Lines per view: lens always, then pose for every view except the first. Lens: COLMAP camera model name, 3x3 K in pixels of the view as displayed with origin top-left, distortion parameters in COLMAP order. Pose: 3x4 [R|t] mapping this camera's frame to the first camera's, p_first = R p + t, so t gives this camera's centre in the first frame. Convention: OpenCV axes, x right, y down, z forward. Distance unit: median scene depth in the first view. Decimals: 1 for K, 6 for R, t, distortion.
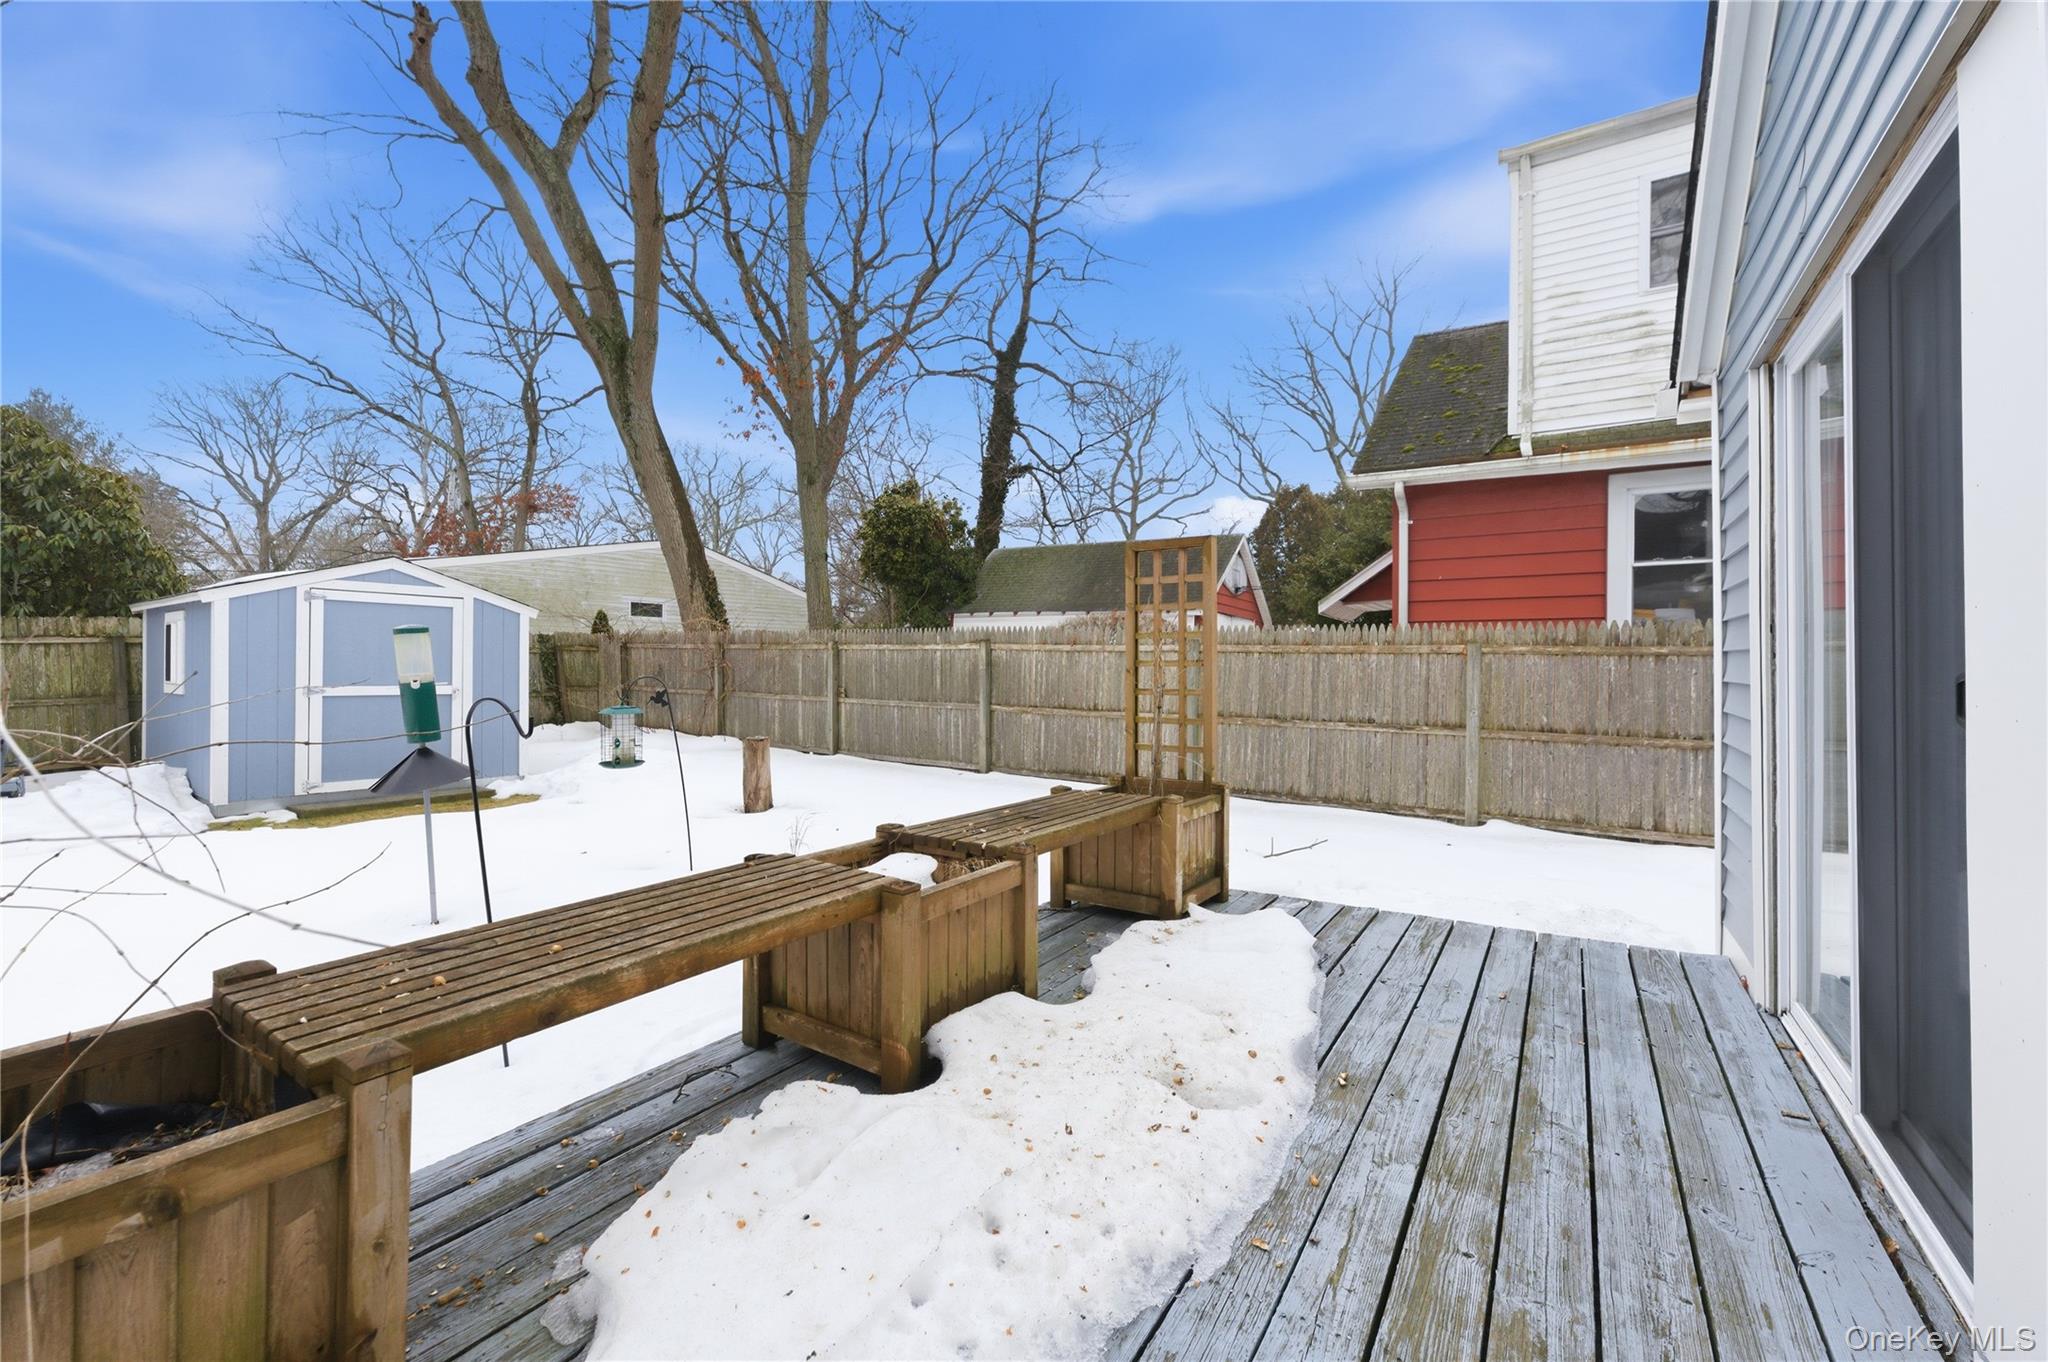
lens RADIAL K [[825.6, 0, 1033.8], [0, 825.6, 664.9], [0, 0, 1]] dist [-0.002586, 0.004287]
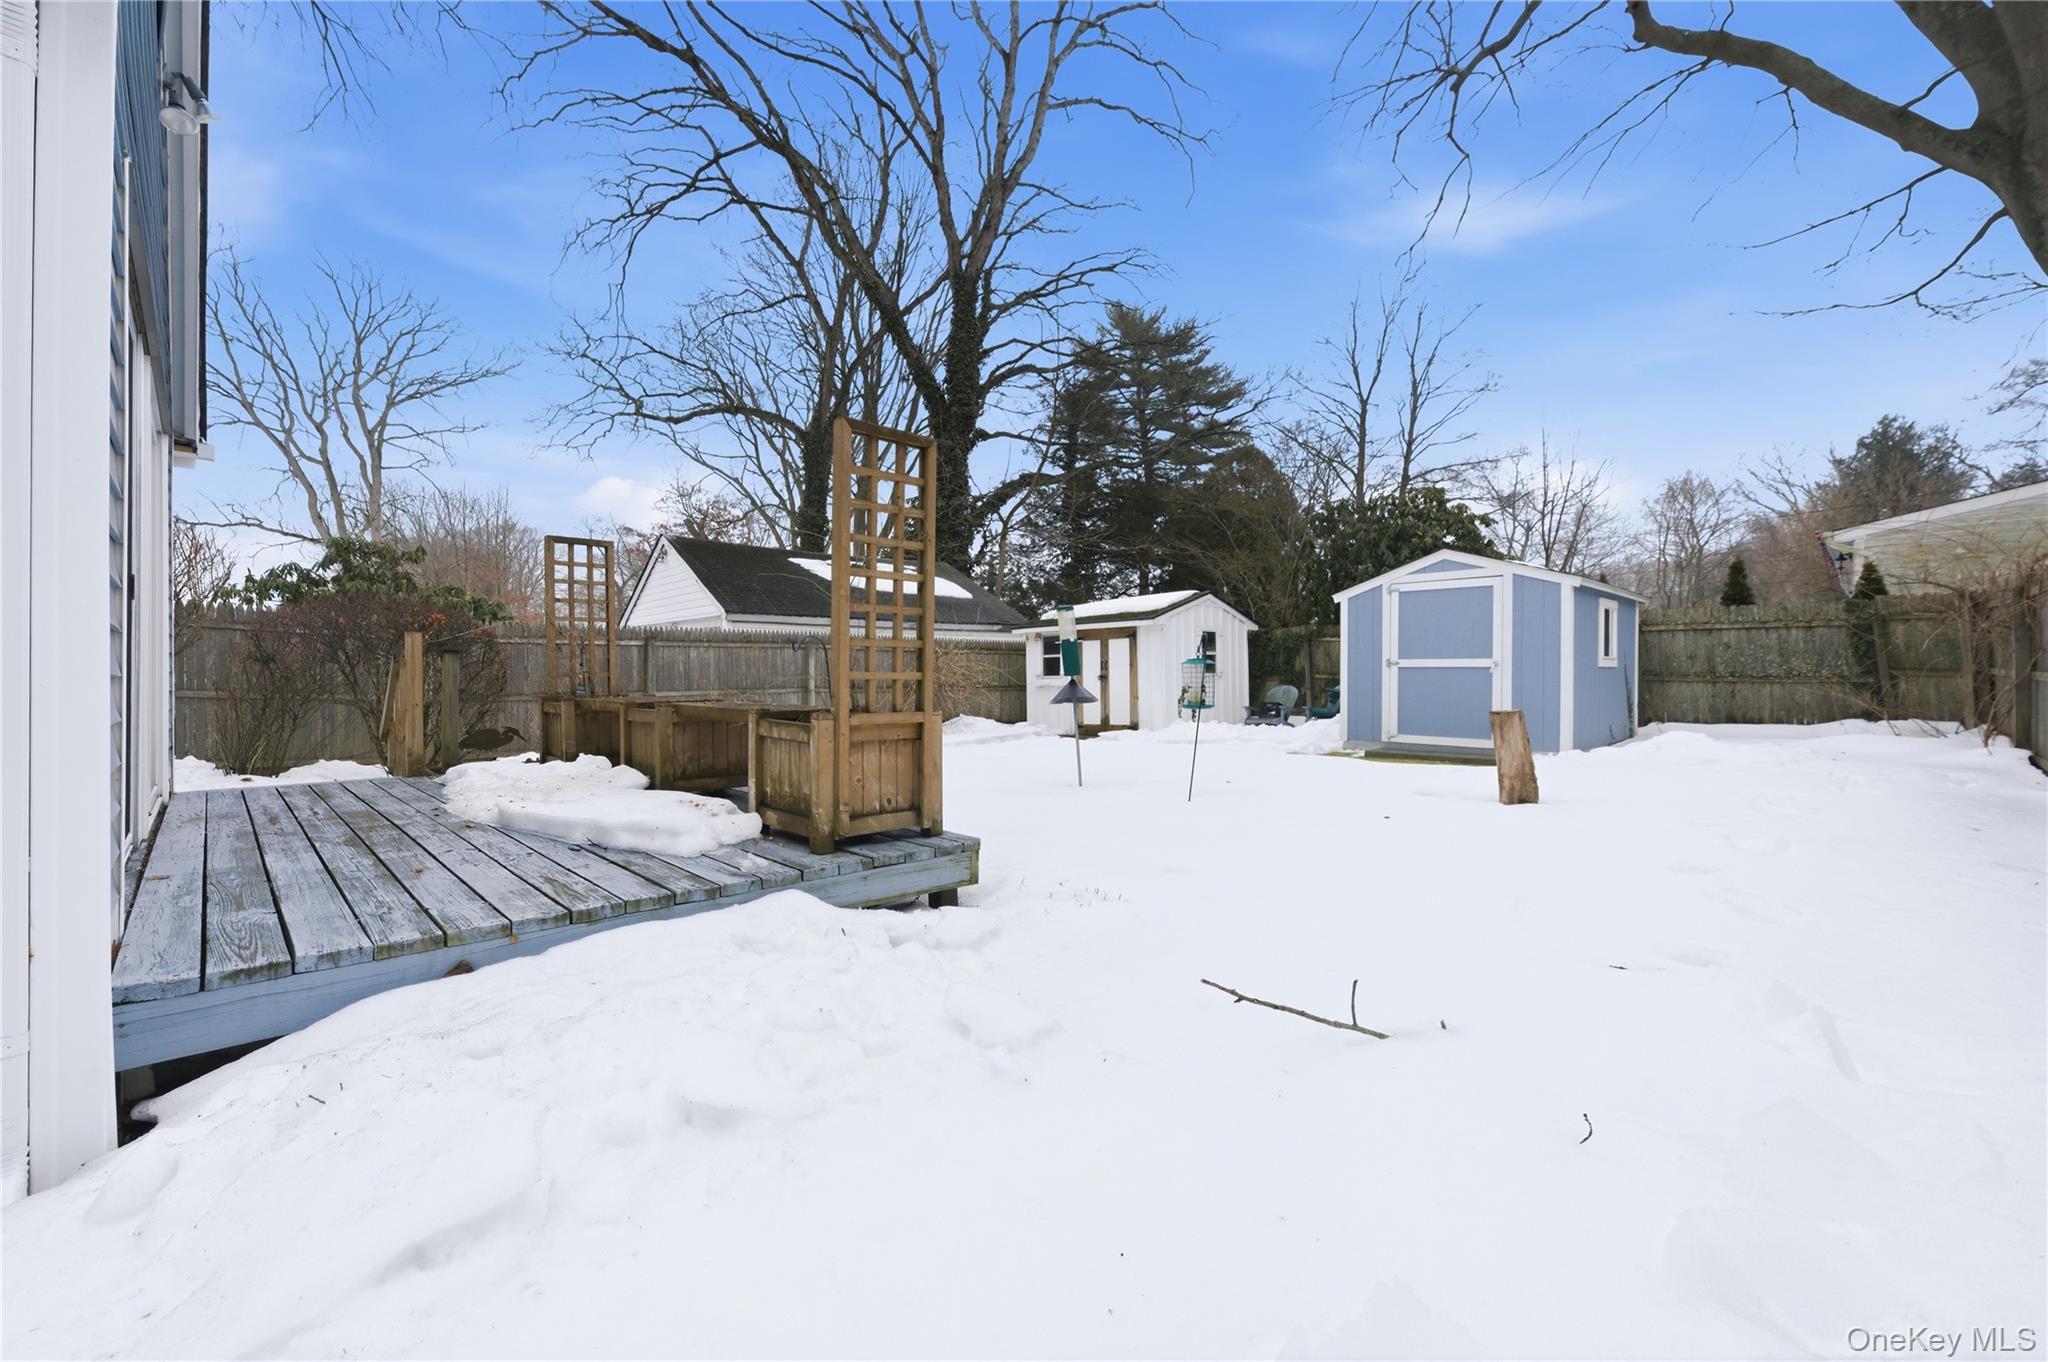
lens RADIAL K [[825.6, 0, 1018.7], [0, 825.6, 677.2], [0, 0, 1]] dist [-0.002586, 0.004287]
pose [[-0.209171, -0.000811, -0.977879, 0.421302], [0.001360, 0.999998, -0.001120, 0.044697], [0.977878, -0.001564, -0.209170, 0.567918]]
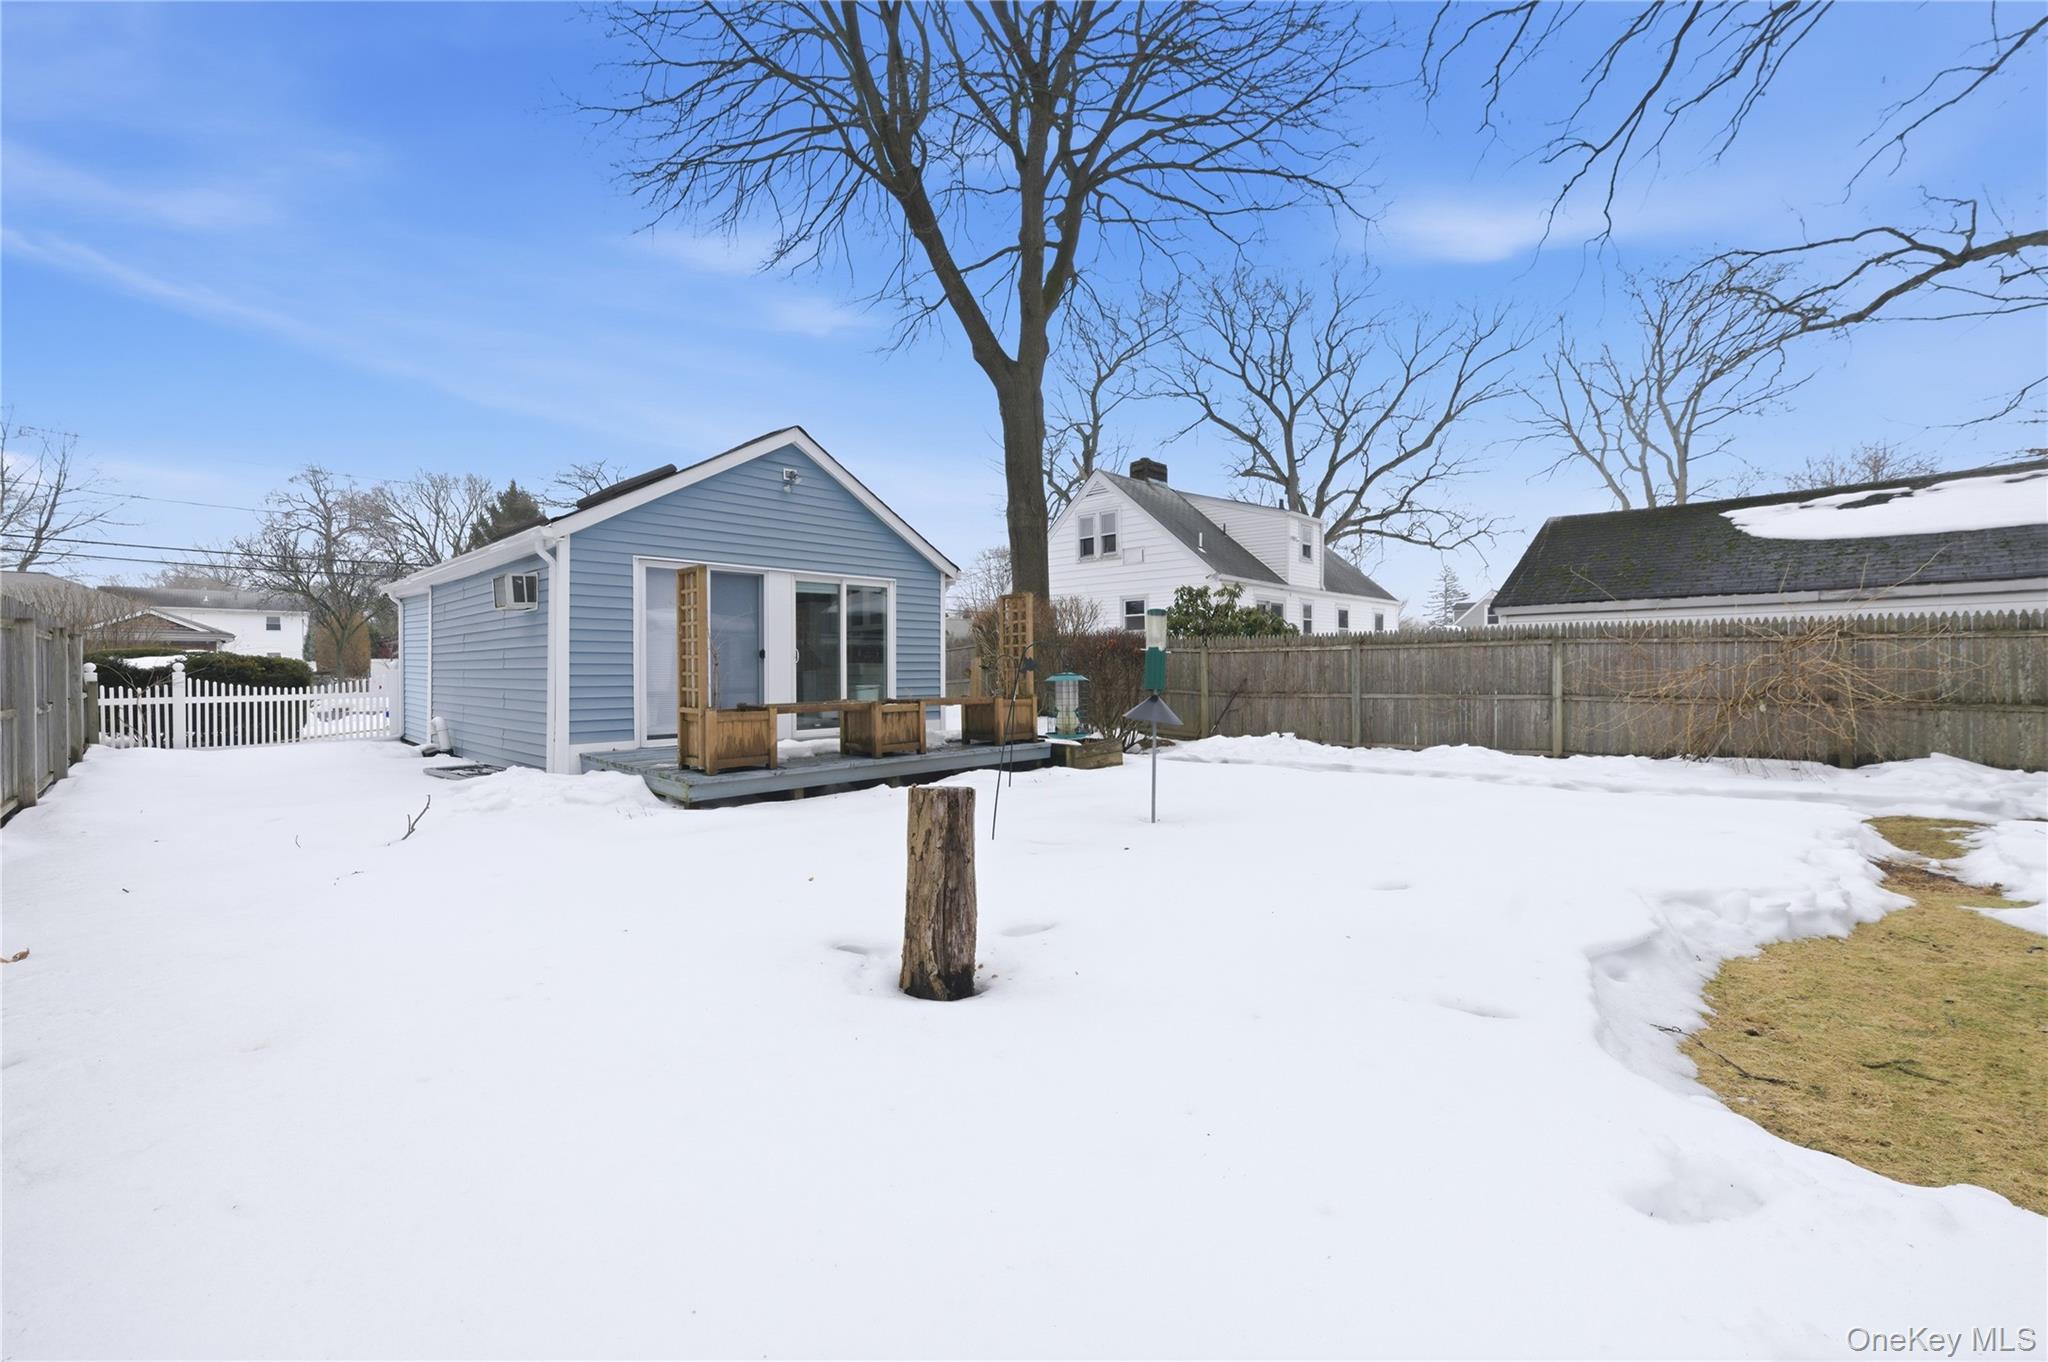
lens RADIAL K [[825.6, 0, 1028.9], [0, 825.6, 677.5], [0, 0, 1]] dist [-0.002586, 0.004287]
pose [[-0.985452, -0.000980, 0.169949, -0.350075], [0.000426, 0.999966, 0.008236, 0.028529], [-0.169951, 0.008189, -0.985418, 1.109441]]
